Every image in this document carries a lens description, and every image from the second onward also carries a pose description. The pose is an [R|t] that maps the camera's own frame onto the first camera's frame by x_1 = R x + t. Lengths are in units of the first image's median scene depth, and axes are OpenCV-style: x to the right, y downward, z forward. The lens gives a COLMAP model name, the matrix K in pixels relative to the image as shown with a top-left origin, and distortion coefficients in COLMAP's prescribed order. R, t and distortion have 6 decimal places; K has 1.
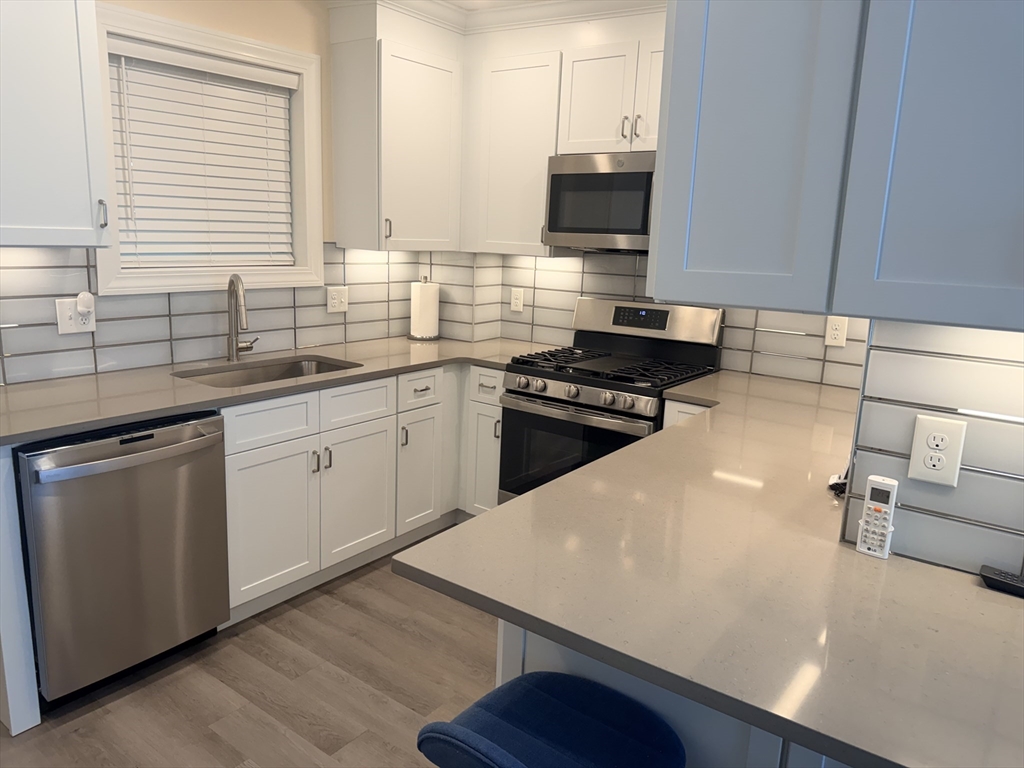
lens RADIAL K [[728.5, 0, 505.7], [0, 728.5, 384.1], [0, 0, 1]] dist [0.041365, -0.052697]
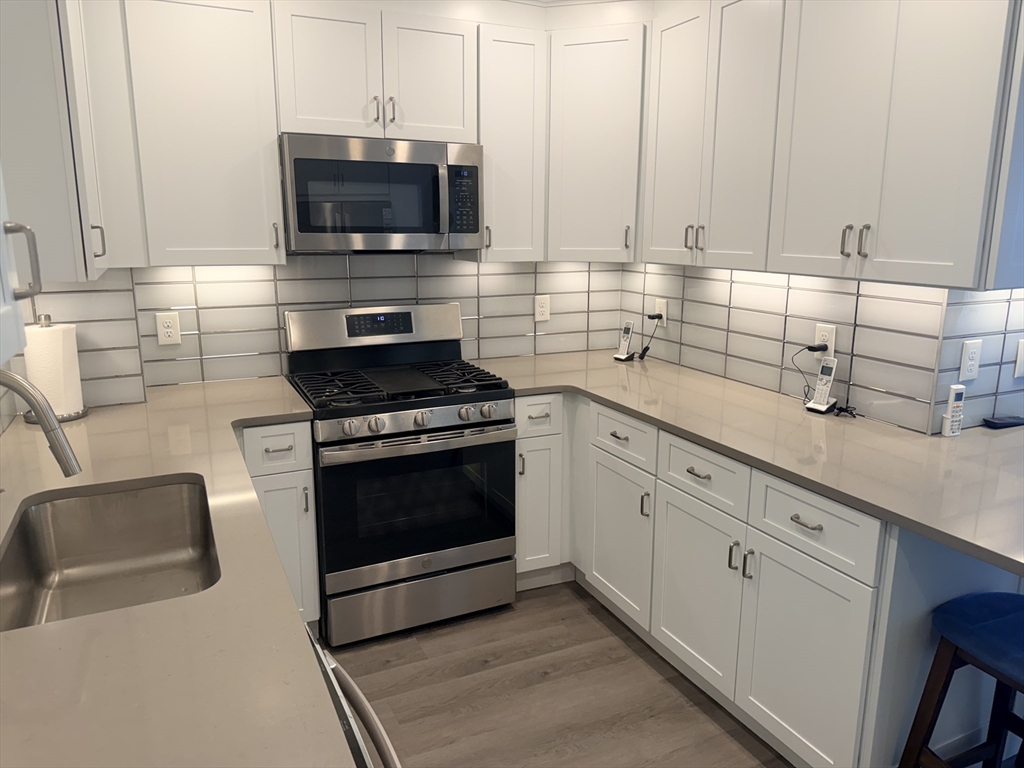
lens RADIAL K [[724.0, 0, 517.9], [0, 724.0, 381.4], [0, 0, 1]] dist [0.035070, -0.045799]
pose [[0.440800, -0.224719, 0.869020, -0.587731], [0.191940, 0.969359, 0.153306, -0.140598], [-0.876843, 0.099223, 0.470426, 0.488418]]
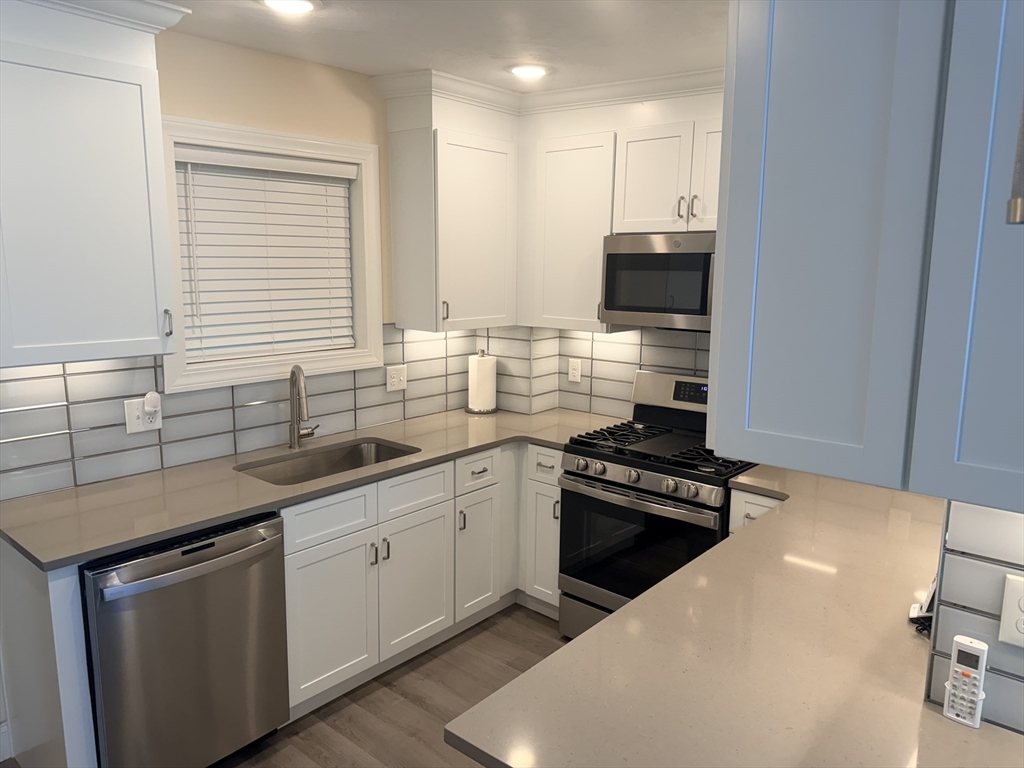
lens RADIAL K [[724.0, 0, 517.9], [0, 724.0, 381.4], [0, 0, 1]] dist [0.035070, -0.045799]
pose [[0.997695, -0.014573, -0.066280, 0.004373], [0.011990, 0.999160, -0.039195, -0.080712], [0.066796, 0.038310, 0.997031, 0.015585]]
